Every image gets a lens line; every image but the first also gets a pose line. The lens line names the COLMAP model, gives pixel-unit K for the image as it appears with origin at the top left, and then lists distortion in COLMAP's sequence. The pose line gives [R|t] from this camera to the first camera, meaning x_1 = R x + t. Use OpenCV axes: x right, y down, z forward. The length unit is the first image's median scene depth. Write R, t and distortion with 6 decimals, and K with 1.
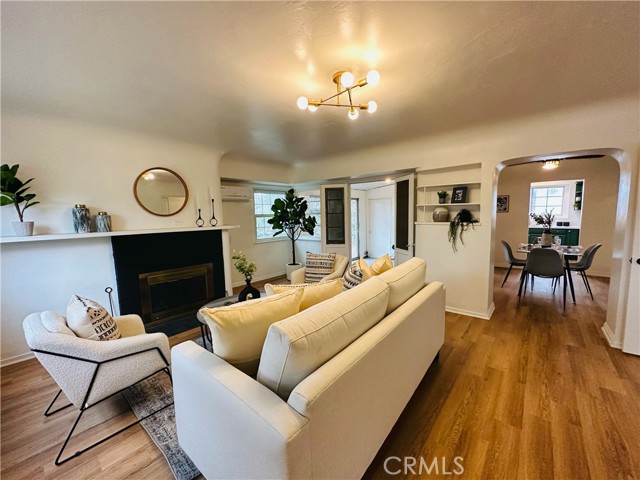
lens RADIAL K [[256.6, 0, 321.2], [0, 256.6, 240.9], [0, 0, 1]] dist [0.000379, -0.000340]
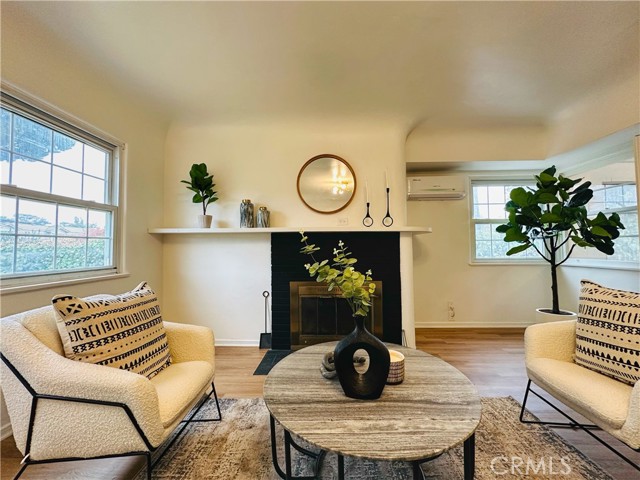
lens RADIAL K [[256.6, 0, 319.0], [0, 256.6, 238.8], [0, 0, 1]] dist [0.000379, -0.000340]
pose [[0.625473, -0.012169, -0.780151, -0.002043], [-0.088909, 0.992254, -0.086759, 0.035136], [0.775164, 0.123628, 0.619546, 0.325243]]
